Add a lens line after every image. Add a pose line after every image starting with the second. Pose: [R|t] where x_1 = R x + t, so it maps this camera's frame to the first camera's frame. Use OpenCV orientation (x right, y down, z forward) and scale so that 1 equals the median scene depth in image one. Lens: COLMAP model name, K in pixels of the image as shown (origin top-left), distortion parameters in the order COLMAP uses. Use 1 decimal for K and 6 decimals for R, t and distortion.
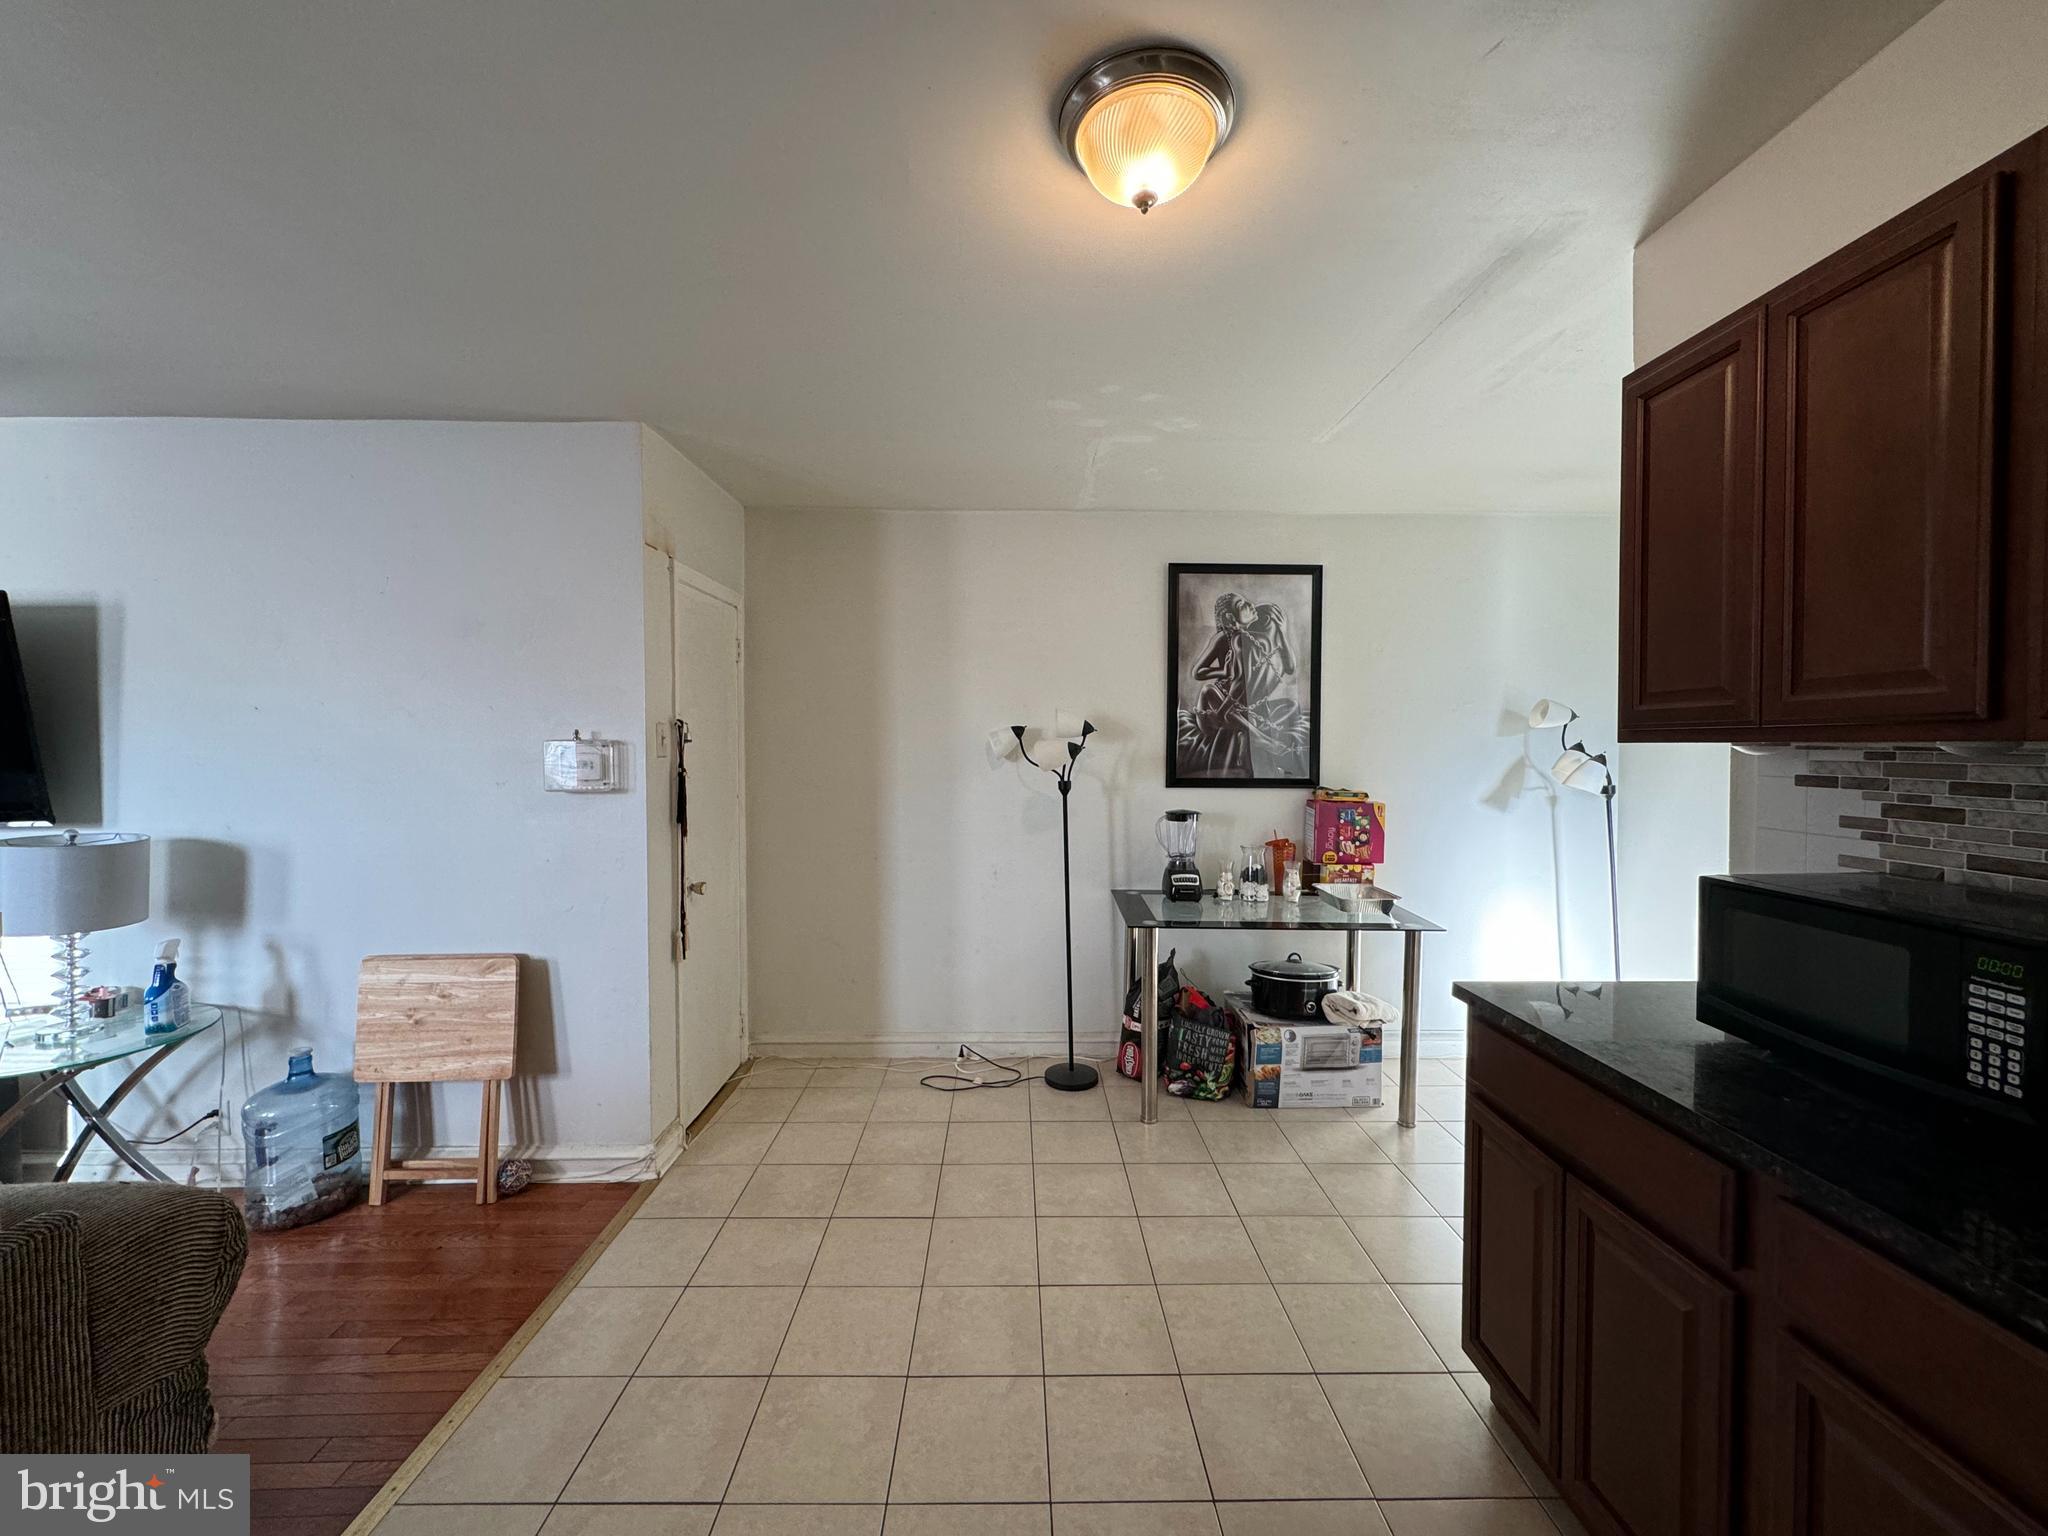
lens RADIAL K [[814.3, 0, 1023.3], [0, 814.3, 762.4], [0, 0, 1]] dist [-0.001819, 0.000438]
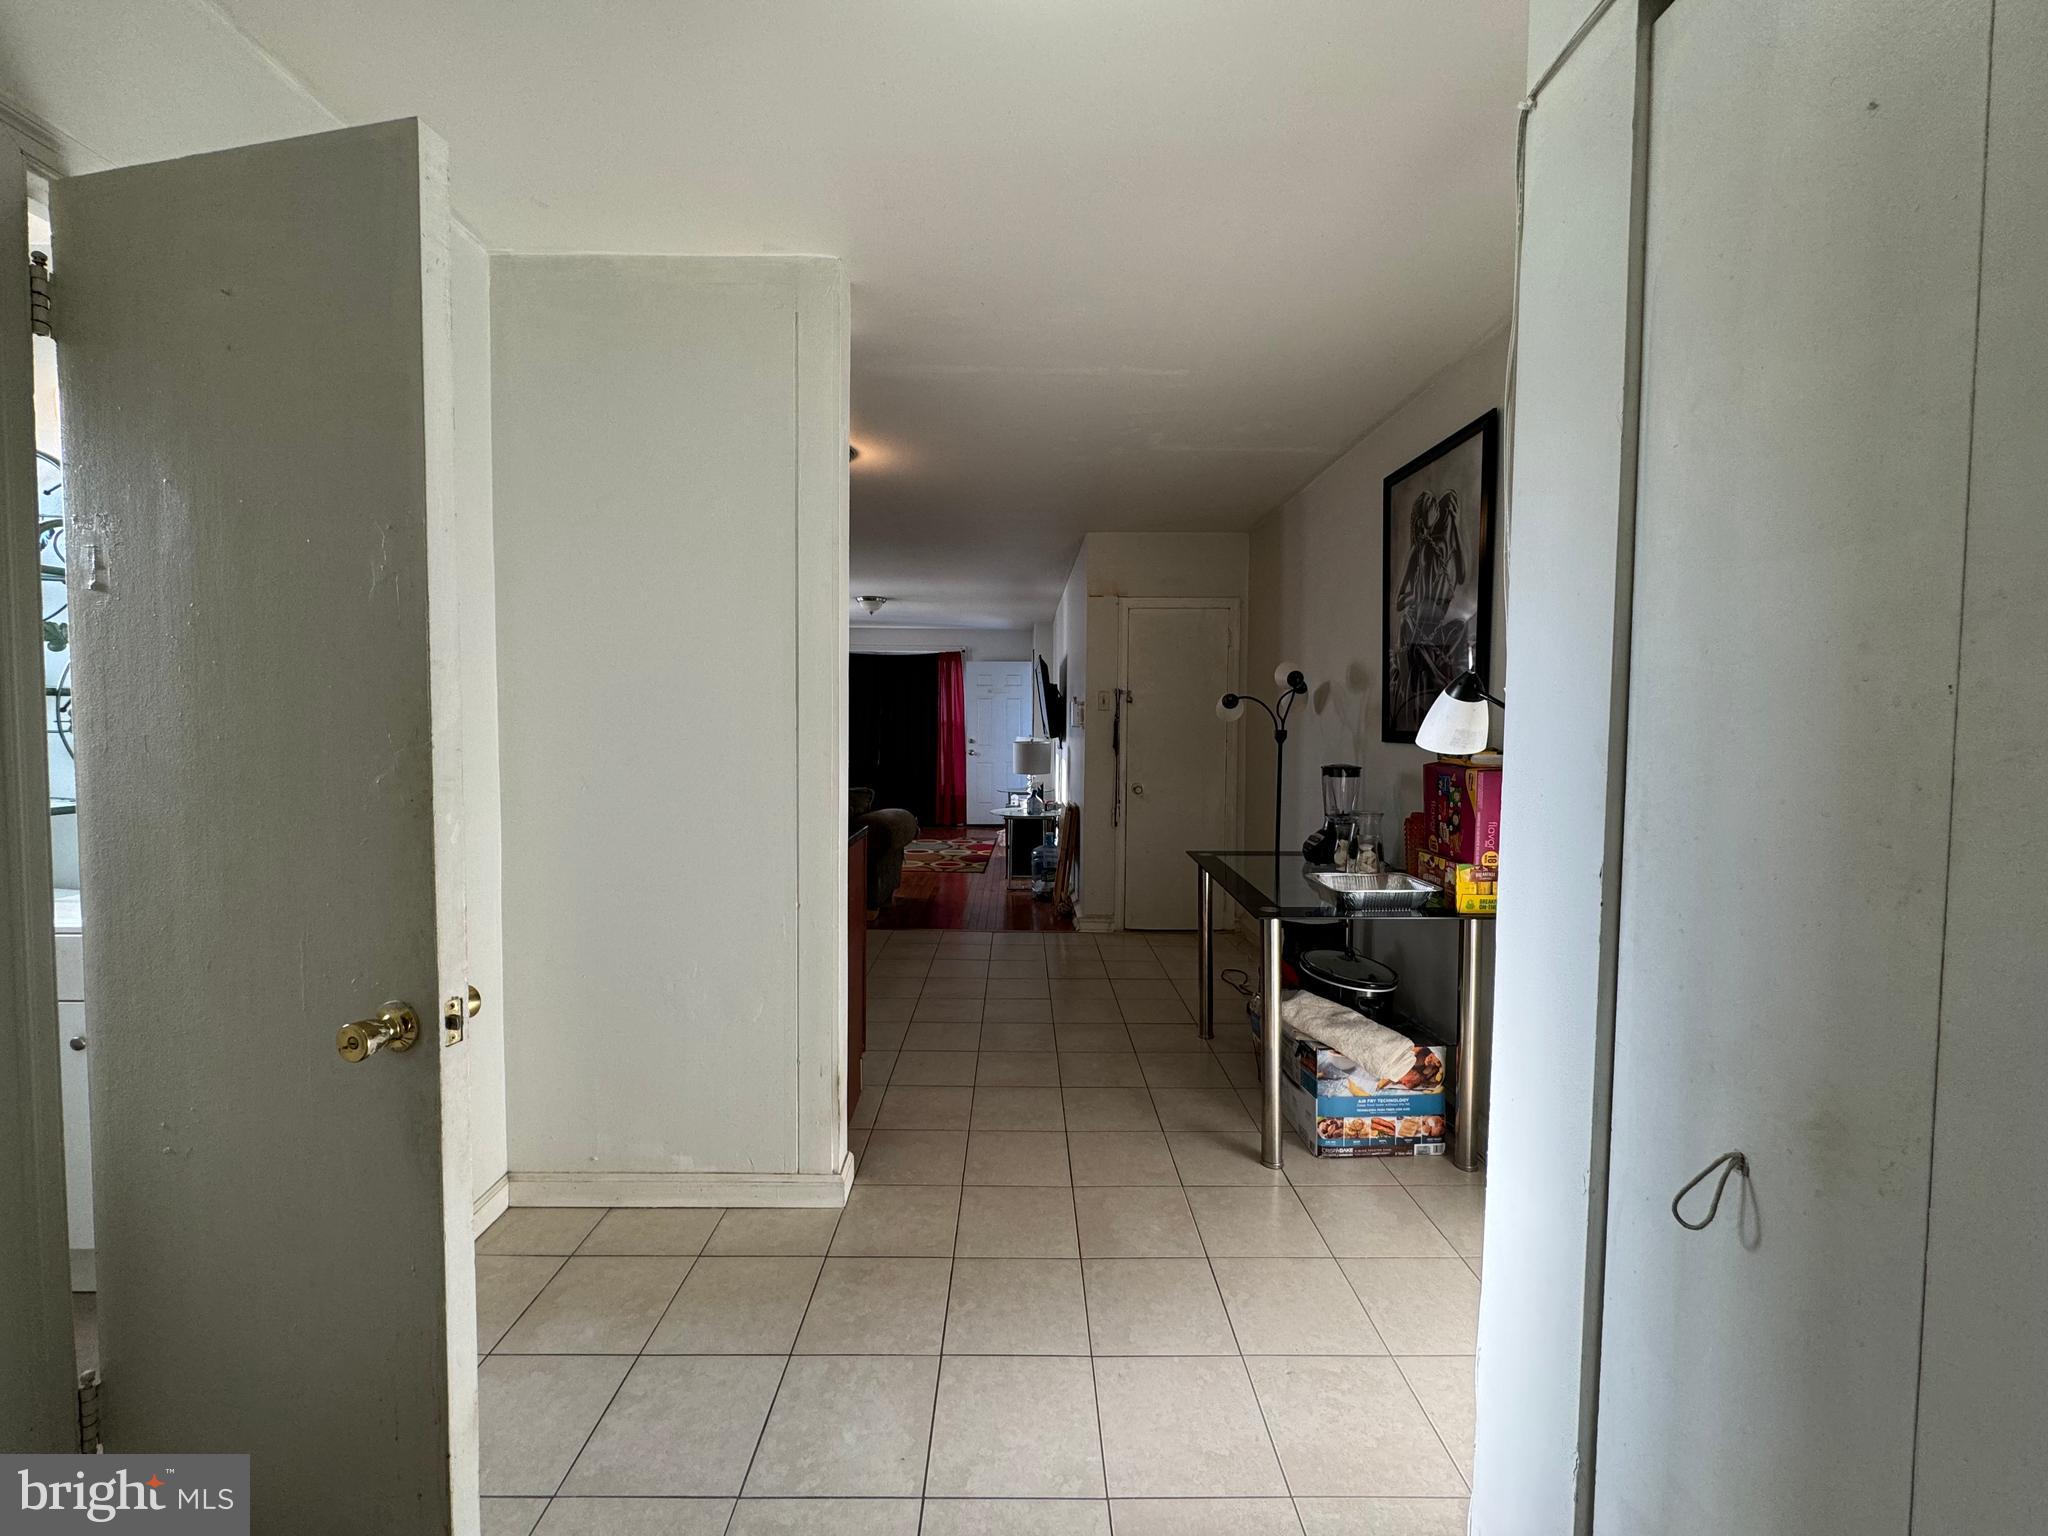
lens RADIAL K [[814.3, 0, 1023.3], [0, 814.3, 762.4], [0, 0, 1]] dist [-0.001819, 0.000438]
pose [[-0.009668, 0.042522, -0.999049, 1.167477], [-0.034672, 0.998480, 0.042834, 0.032352], [0.999352, 0.035053, -0.008179, 0.710969]]
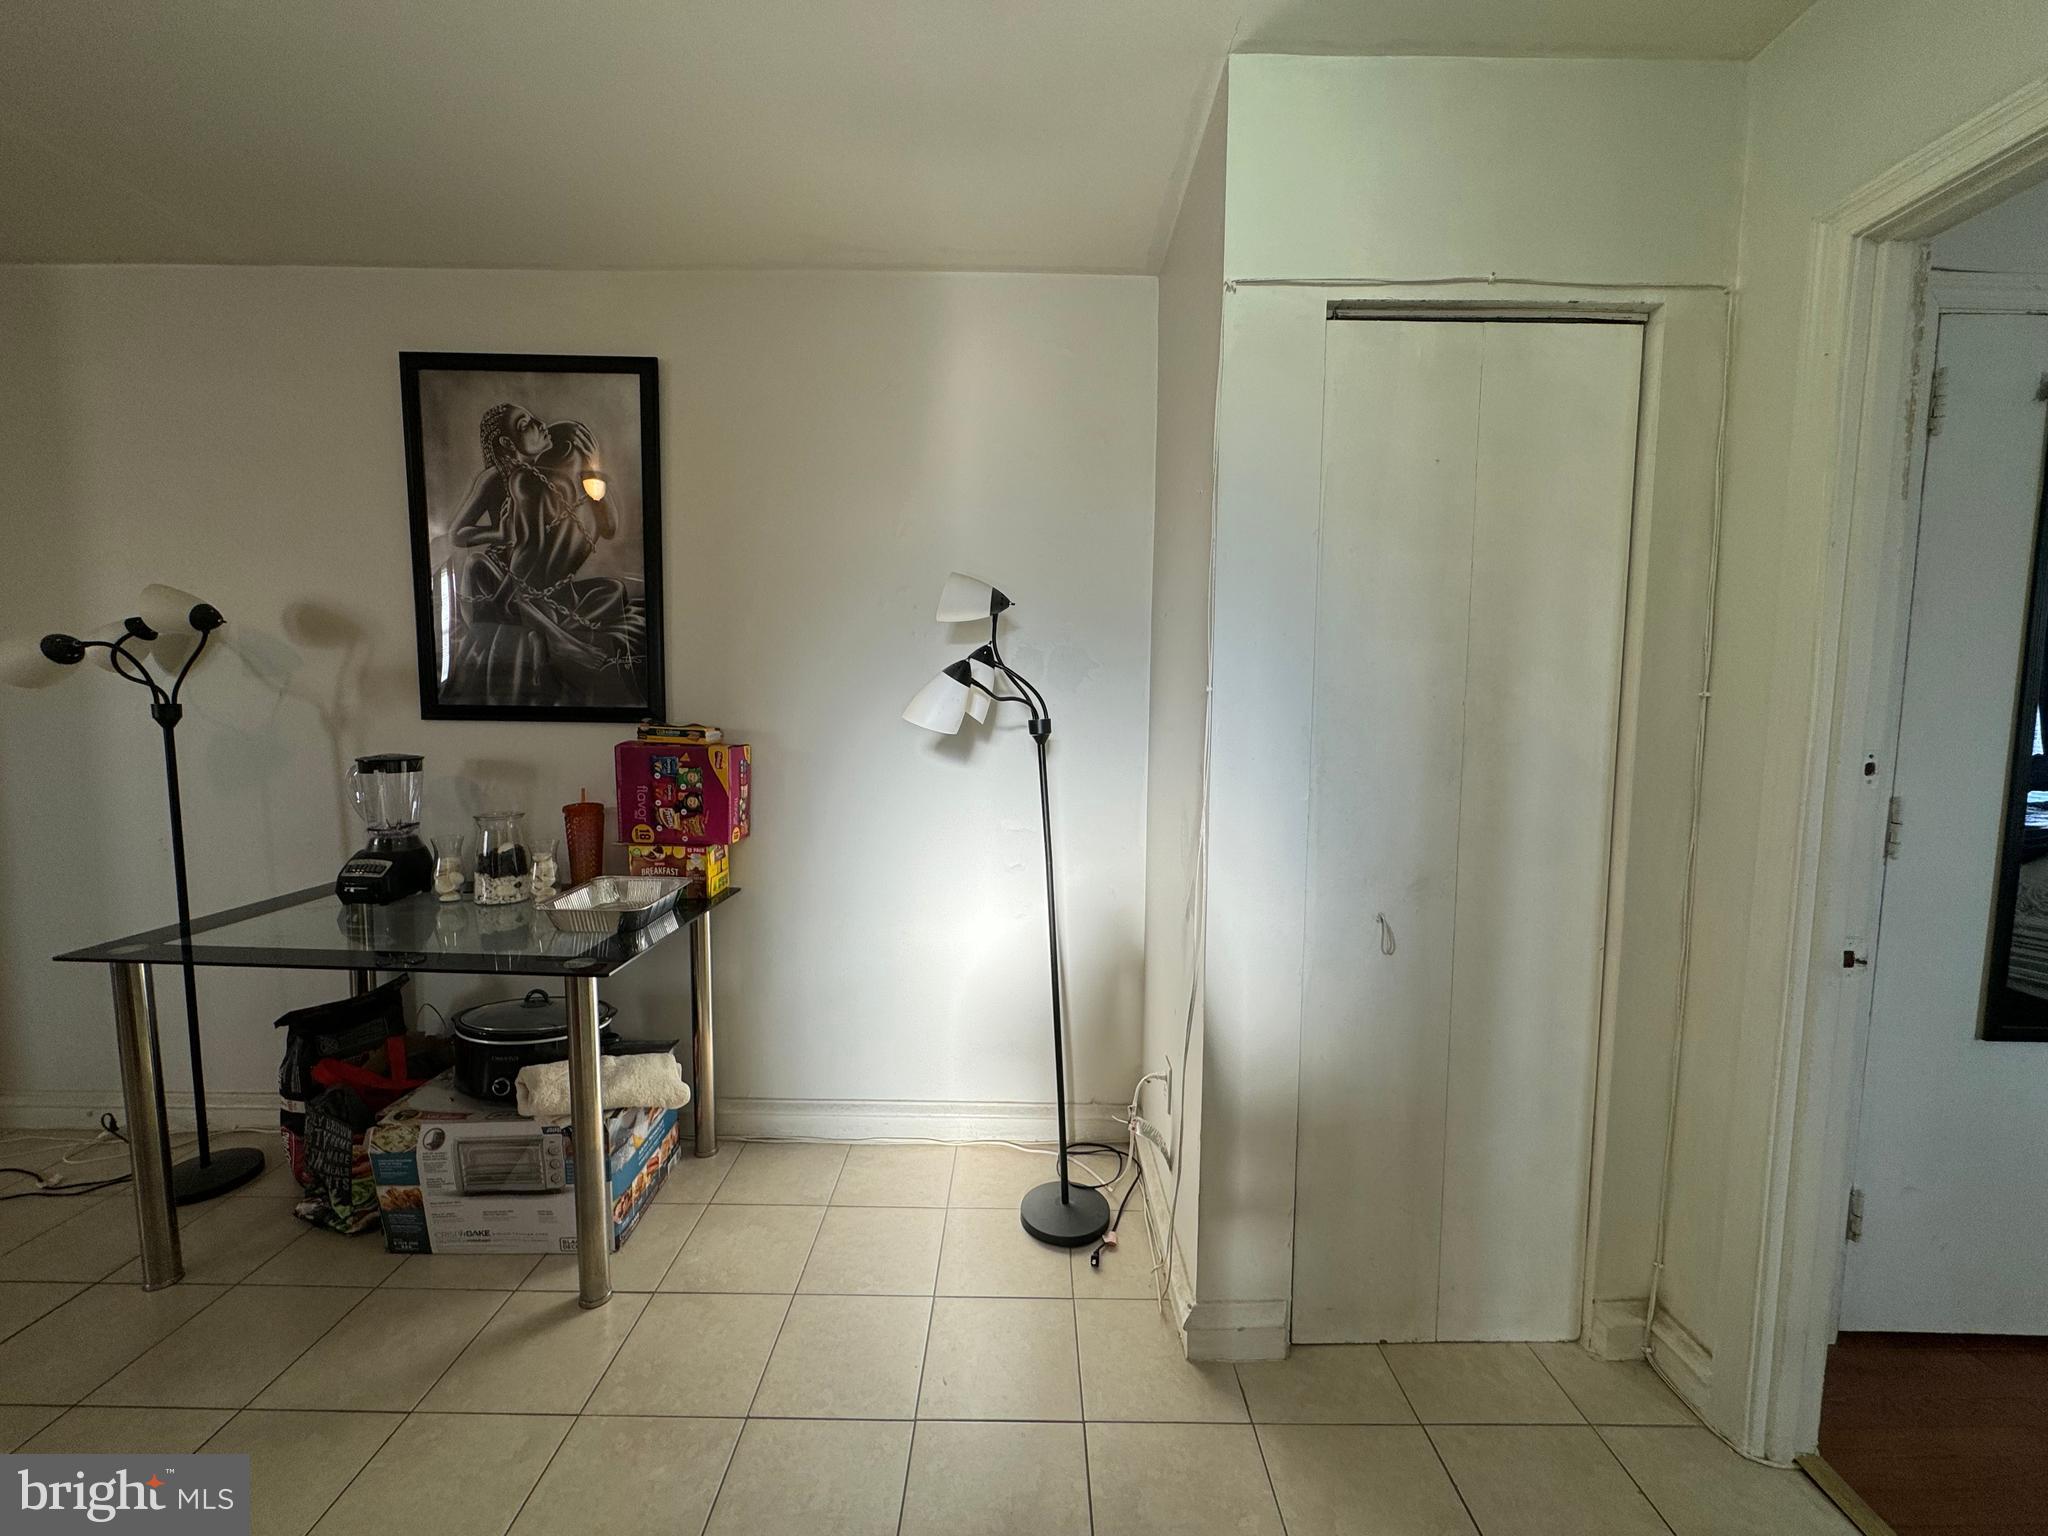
lens RADIAL K [[814.3, 0, 1023.3], [0, 814.3, 762.4], [0, 0, 1]] dist [-0.001819, 0.000438]
pose [[0.999804, 0.010683, -0.016644, 0.736075], [-0.009745, 0.998413, 0.055474, 0.027515], [0.017210, -0.055301, 0.998321, 0.423798]]
